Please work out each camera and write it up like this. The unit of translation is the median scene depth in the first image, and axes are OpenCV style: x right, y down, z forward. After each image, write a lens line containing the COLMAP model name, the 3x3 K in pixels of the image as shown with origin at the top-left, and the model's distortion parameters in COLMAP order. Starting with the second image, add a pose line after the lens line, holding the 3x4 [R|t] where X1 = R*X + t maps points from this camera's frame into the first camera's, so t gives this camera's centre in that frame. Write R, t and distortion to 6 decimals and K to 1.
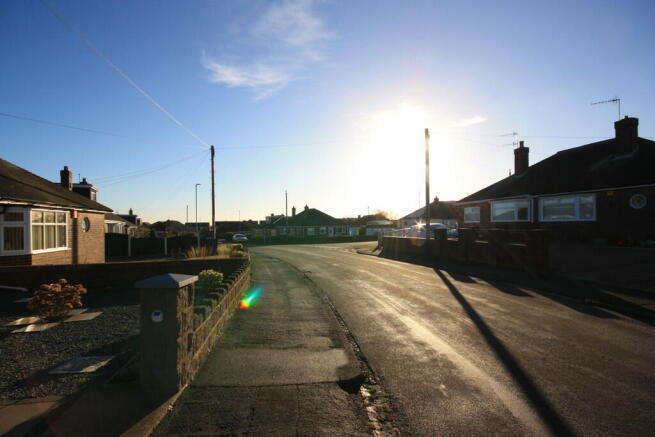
lens RADIAL K [[306.3, 0, 327.1], [0, 306.3, 224.6], [0, 0, 1]] dist [-0.003476, -0.001474]
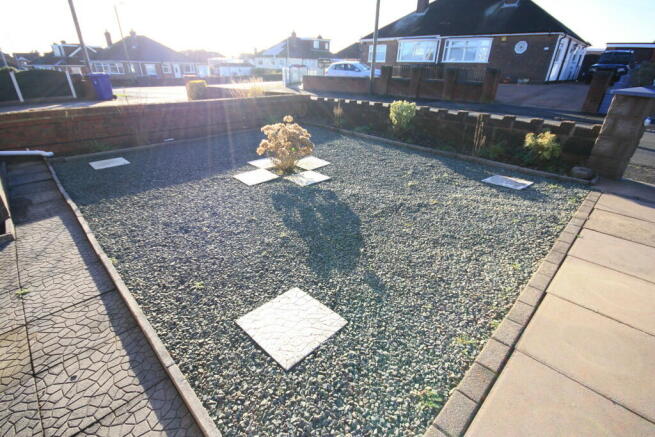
lens RADIAL K [[306.3, 0, 327.1], [0, 306.3, 224.6], [0, 0, 1]] dist [-0.003476, -0.001474]
pose [[0.854738, -0.216061, 0.471955, -0.367261], [-0.026650, 0.889782, 0.455608, 0.020901], [-0.518376, -0.402003, 0.754772, 0.084395]]
